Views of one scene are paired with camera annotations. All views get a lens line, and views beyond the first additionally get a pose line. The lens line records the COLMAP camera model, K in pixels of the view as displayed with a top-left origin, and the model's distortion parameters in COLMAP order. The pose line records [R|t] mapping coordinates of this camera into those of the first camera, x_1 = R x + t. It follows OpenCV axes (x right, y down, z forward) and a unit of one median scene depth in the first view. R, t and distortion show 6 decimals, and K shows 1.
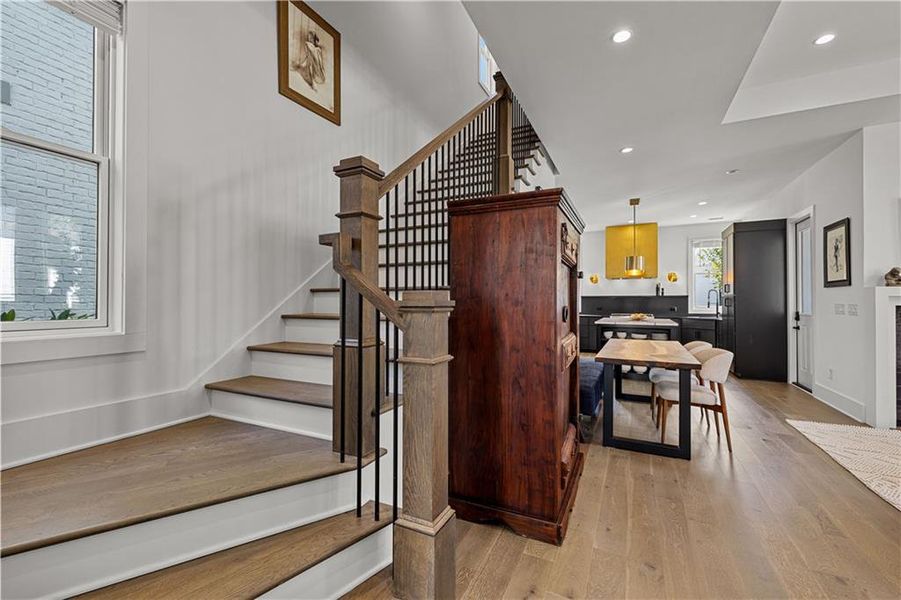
lens RADIAL K [[379.2, 0, 450.0], [0, 379.2, 297.2], [0, 0, 1]] dist [0.002392, 0.000858]
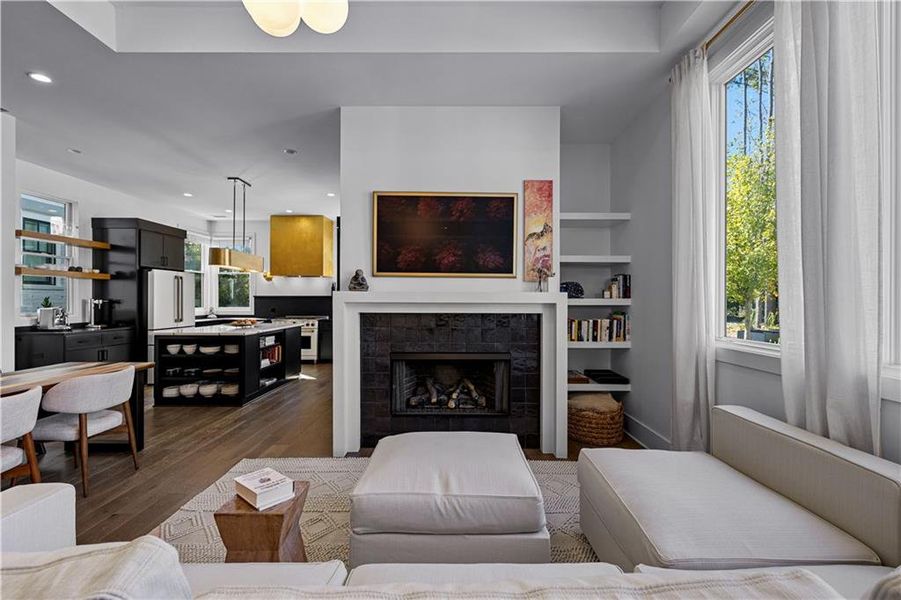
lens RADIAL K [[379.2, 0, 450.0], [0, 379.2, 299.0], [0, 0, 1]] dist [0.002392, 0.000858]
pose [[0.901579, -0.003616, 0.432600, 0.649069], [-0.002353, 0.999909, 0.013262, -0.015119], [-0.432608, -0.012974, 0.901489, 0.076506]]
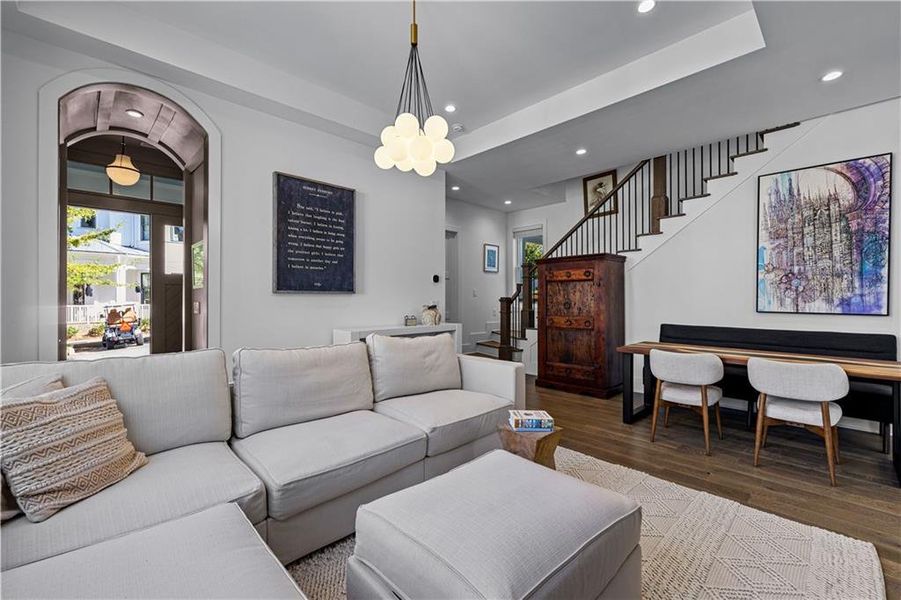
lens RADIAL K [[379.2, 0, 450.3], [0, 379.2, 298.8], [0, 0, 1]] dist [0.002392, 0.000858]
pose [[-0.342111, -0.004270, -0.939650, 1.065359], [0.011888, 0.999890, -0.008872, 0.004624], [0.939584, -0.014206, -0.342022, 0.464765]]
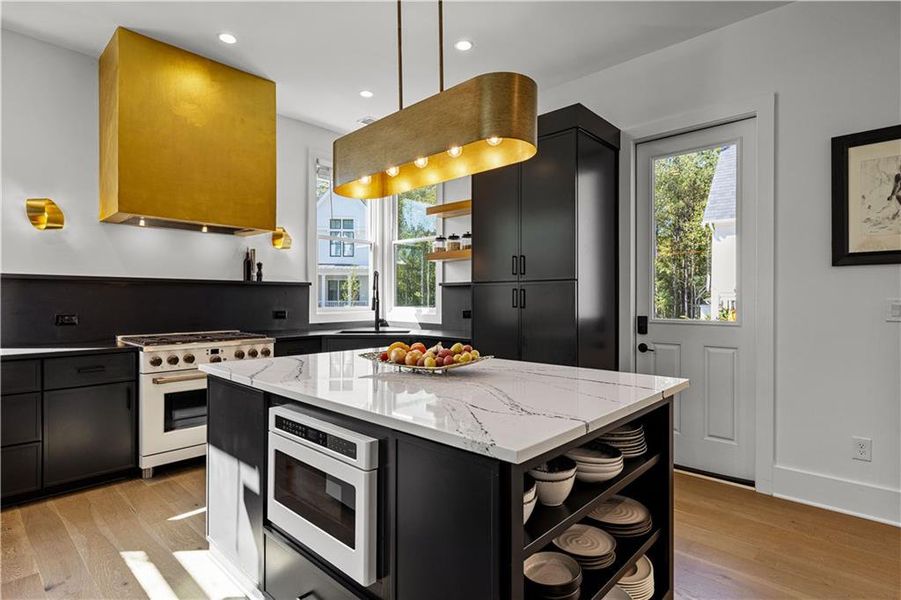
lens RADIAL K [[455.8, 0, 449.1], [0, 455.8, 291.3], [0, 0, 1]] dist [0.002364, -0.000006]
pose [[0.289401, 0.013496, 0.957113, 0.255995], [-0.012106, 0.999872, -0.010439, 0.014273], [-0.957131, -0.008566, 0.289528, 1.070344]]
